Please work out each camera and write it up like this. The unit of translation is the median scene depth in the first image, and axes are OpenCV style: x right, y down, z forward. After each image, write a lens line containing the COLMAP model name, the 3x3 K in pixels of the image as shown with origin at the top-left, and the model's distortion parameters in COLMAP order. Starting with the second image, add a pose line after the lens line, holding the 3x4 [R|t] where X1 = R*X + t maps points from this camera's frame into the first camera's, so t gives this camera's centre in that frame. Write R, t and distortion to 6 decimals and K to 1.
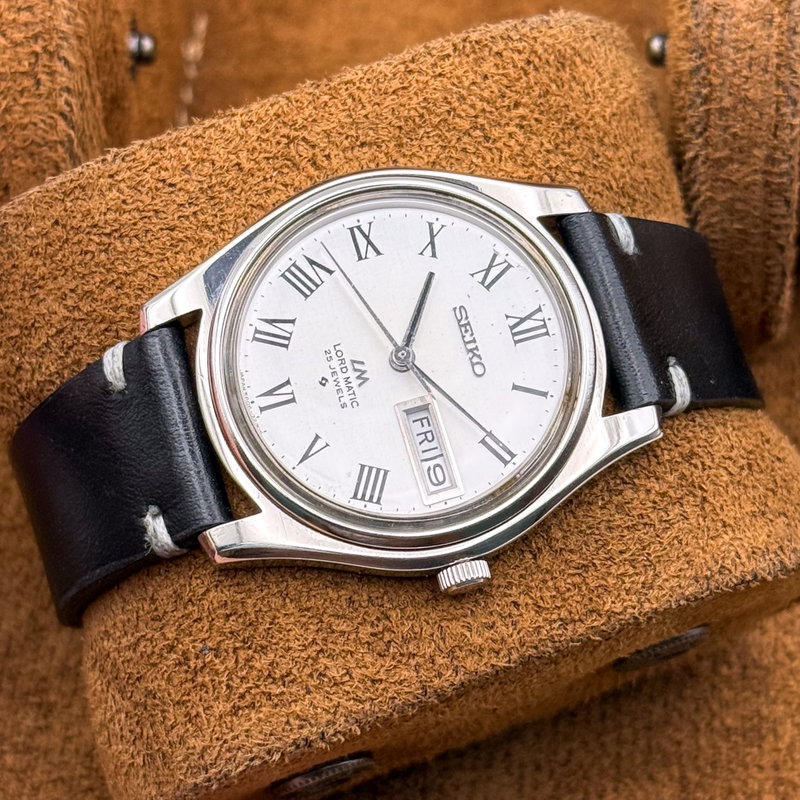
lens RADIAL K [[2508.3, 0, 403.3], [0, 2508.3, 404.5], [0, 0, 1]] dist [0.168945, 0.000000]
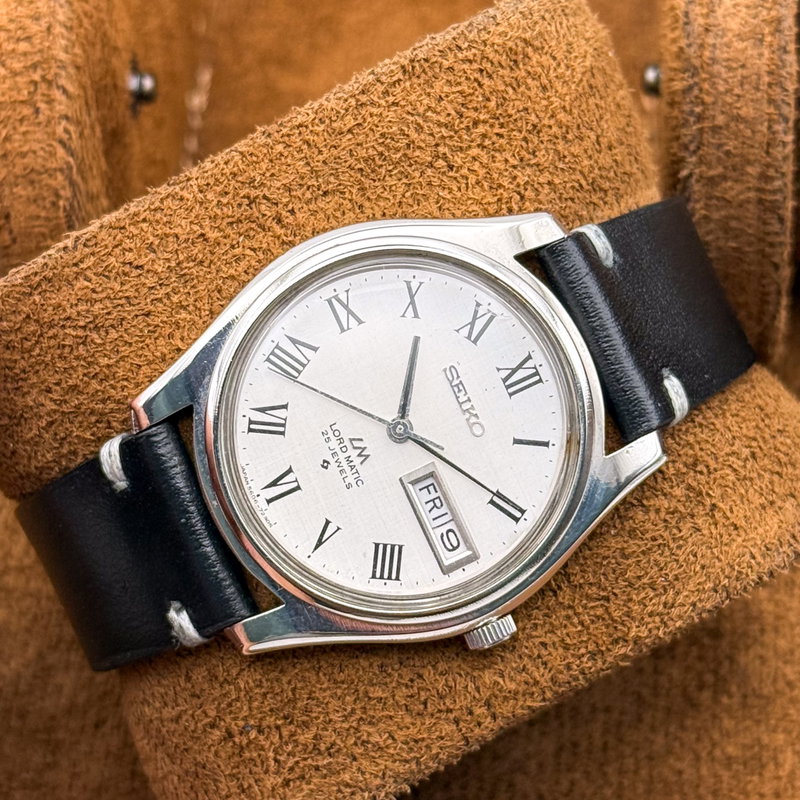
lens RADIAL K [[2508.3, 0, 402.7], [0, 2508.3, 398.7], [0, 0, 1]] dist [0.168945, 0.000000]
pose [[0.990001, -0.141053, 0.001143, 0.001253], [0.136611, 0.960780, 0.241329, -0.268297], [-0.035138, -0.238760, 0.970443, 0.036505]]
